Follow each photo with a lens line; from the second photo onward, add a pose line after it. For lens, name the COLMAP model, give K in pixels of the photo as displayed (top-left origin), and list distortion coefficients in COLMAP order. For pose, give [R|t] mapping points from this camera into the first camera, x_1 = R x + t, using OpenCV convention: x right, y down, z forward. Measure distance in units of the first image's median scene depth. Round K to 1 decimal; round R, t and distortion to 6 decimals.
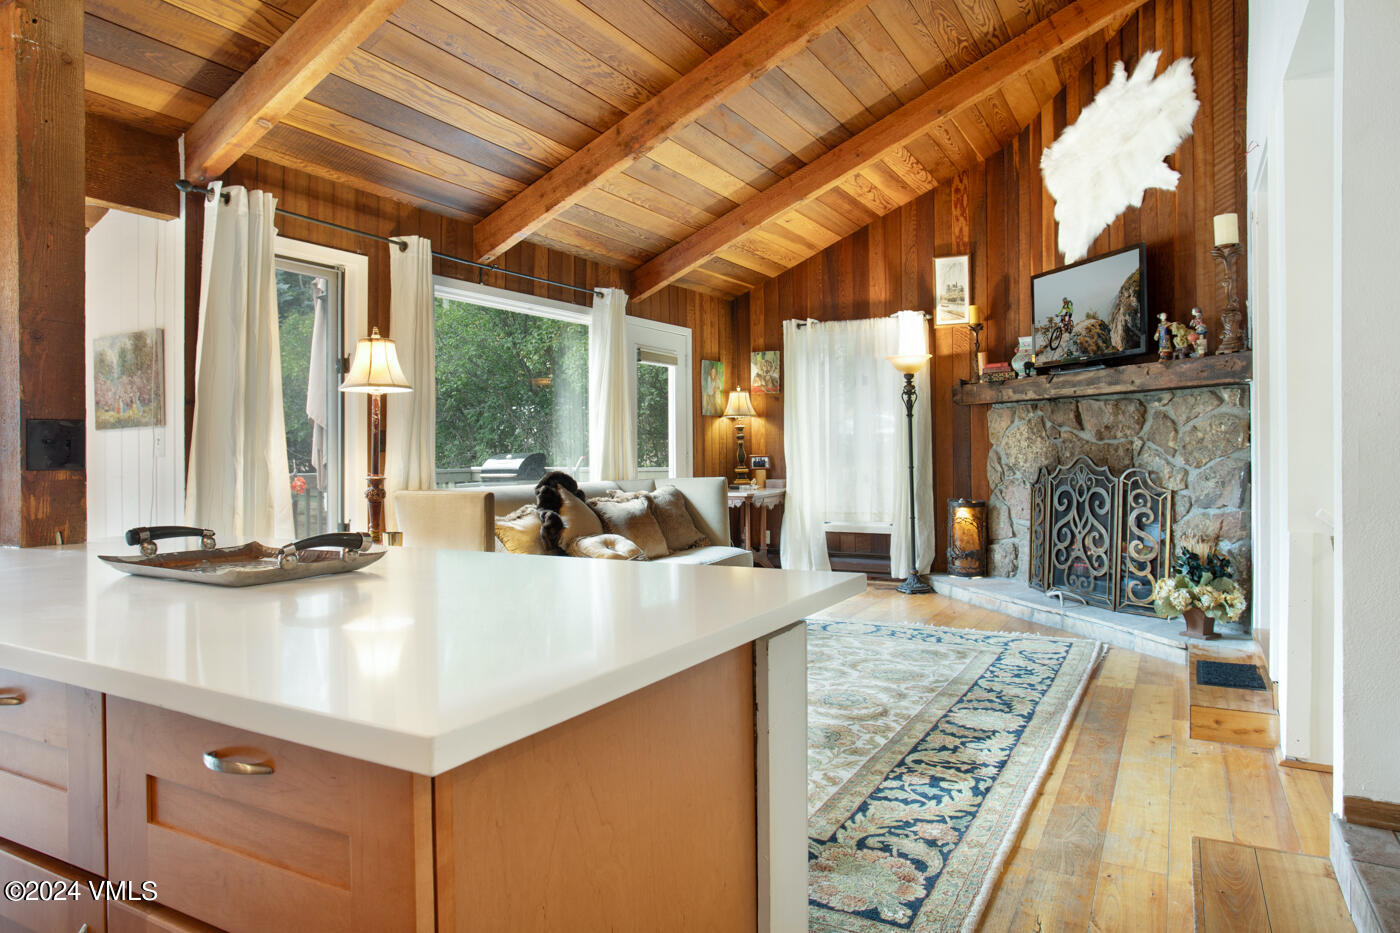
lens RADIAL K [[898.1, 0, 698.8], [0, 898.1, 459.3], [0, 0, 1]] dist [0.009381, 0.007524]
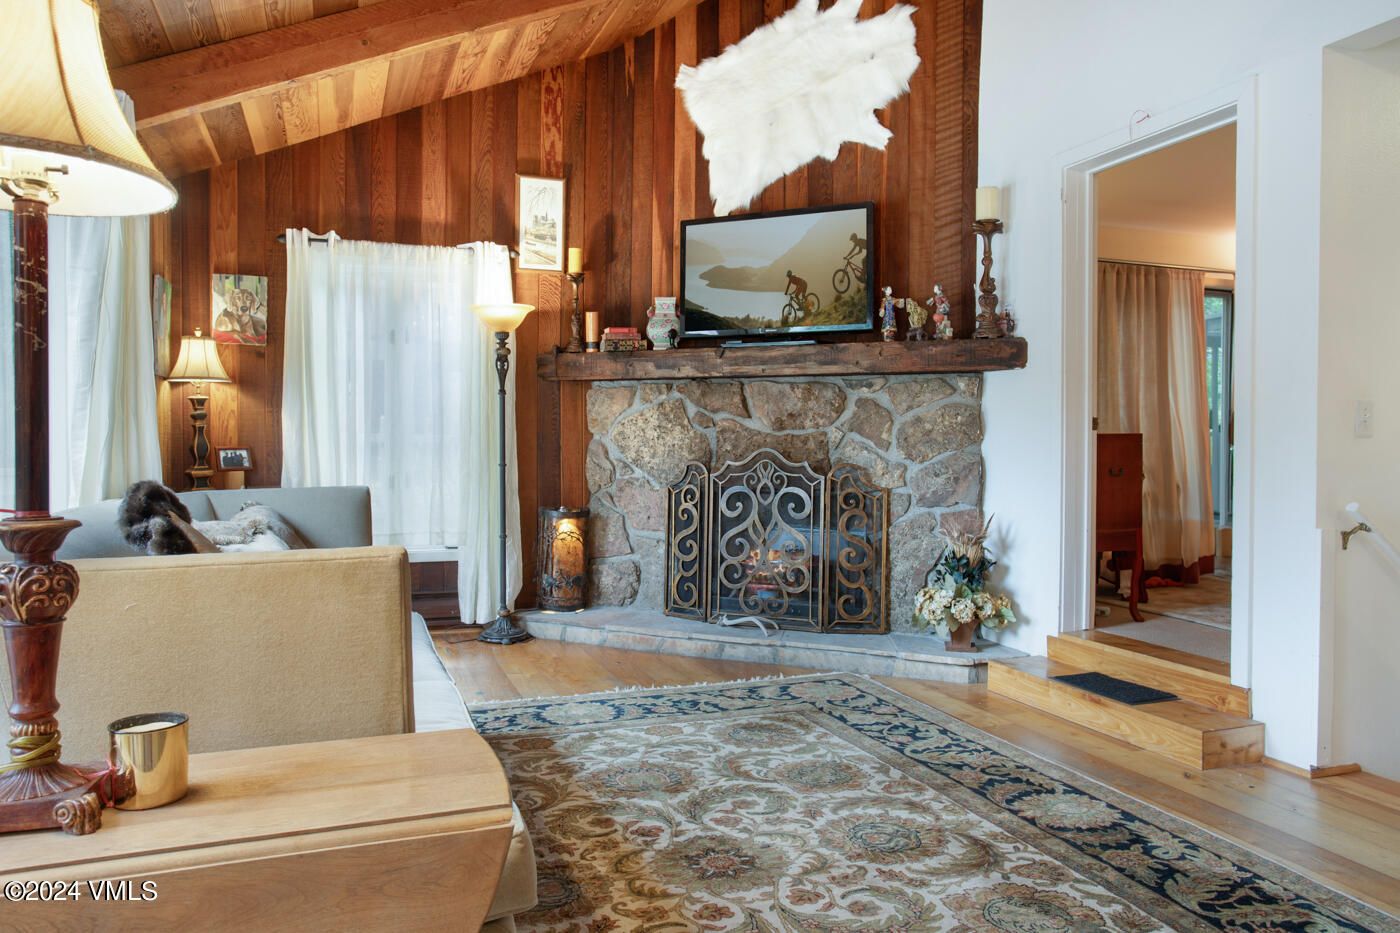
lens RADIAL K [[1007.0, 0, 694.8], [0, 1007.0, 466.7], [0, 0, 1]] dist [-0.030484, 0.034577]
pose [[0.660737, -0.011682, 0.750527, -0.307245], [0.001384, 0.999896, 0.014346, -0.001090], [-0.750617, -0.008440, 0.660684, 0.436610]]
